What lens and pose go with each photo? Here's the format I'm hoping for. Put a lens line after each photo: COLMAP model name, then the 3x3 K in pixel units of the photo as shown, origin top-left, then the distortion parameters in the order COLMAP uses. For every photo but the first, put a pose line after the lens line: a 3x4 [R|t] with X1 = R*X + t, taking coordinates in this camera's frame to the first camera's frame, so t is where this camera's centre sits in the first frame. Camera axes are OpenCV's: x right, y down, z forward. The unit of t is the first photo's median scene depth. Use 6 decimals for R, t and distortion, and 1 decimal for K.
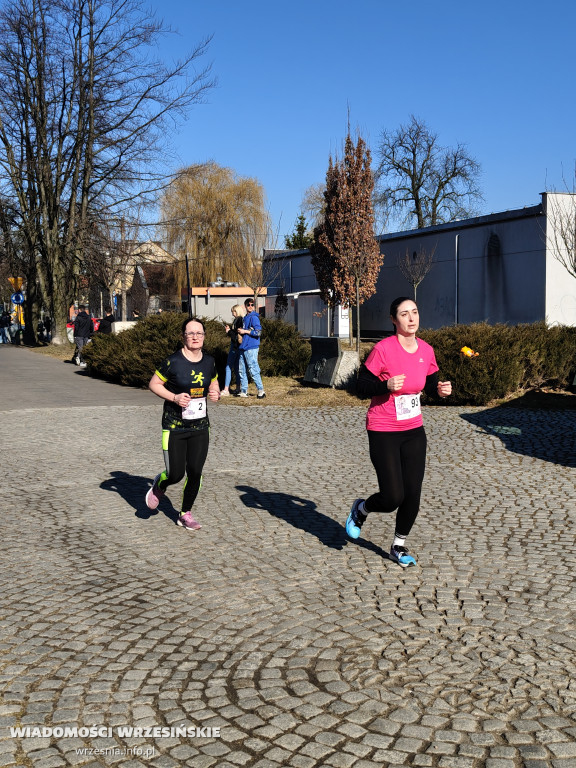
lens RADIAL K [[968.8, 0, 314.0], [0, 968.8, 380.4], [0, 0, 1]] dist [0.131159, -0.461055]
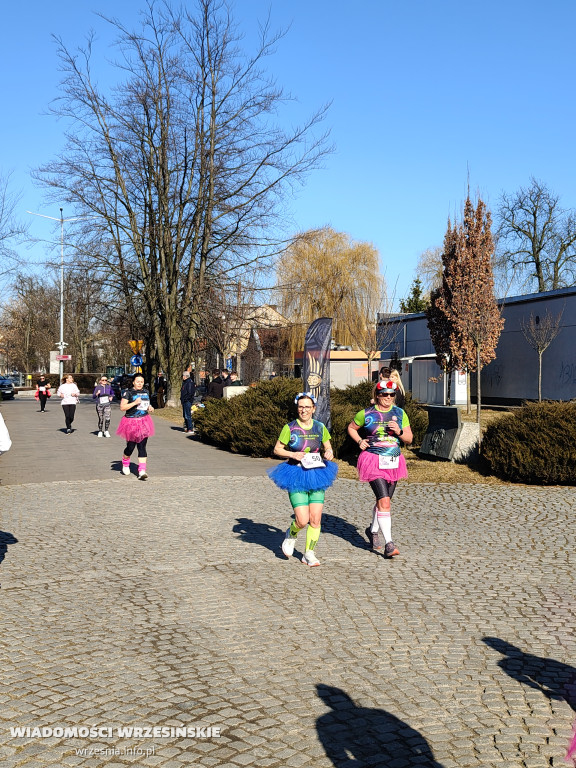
lens RADIAL K [[972.2, 0, 282.9], [0, 972.2, 380.5], [0, 0, 1]] dist [0.085748, -0.277296]
pose [[0.989049, 0.013126, -0.147001, -0.002129], [-0.022530, 0.997791, -0.062491, -0.003897], [0.145856, 0.065118, 0.987160, 0.021445]]
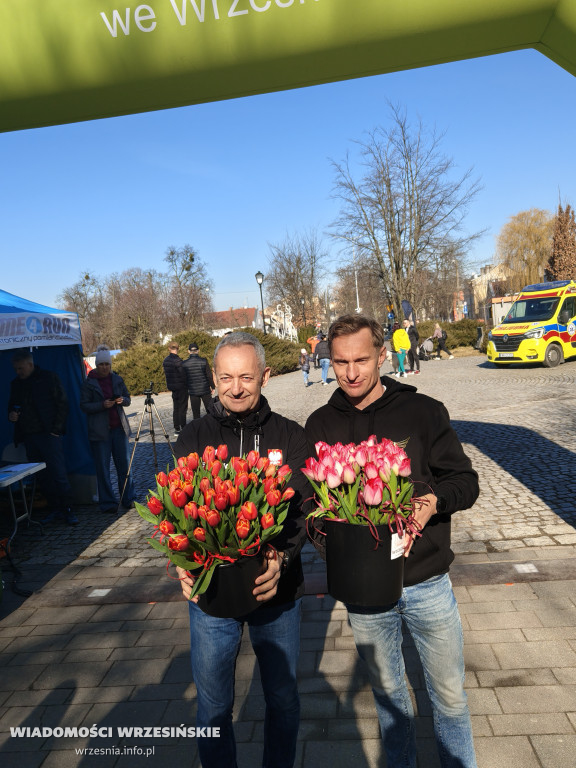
lens RADIAL K [[661.9, 0, 288.0], [0, 661.9, 384.0], [0, 0, 1]] dist [0.001198, -0.000938]
pose [[0.866773, -0.040932, -0.497021, 0.184097], [0.059529, 0.997992, 0.021625, 0.010195], [0.495138, -0.048331, 0.867469, -0.261452]]
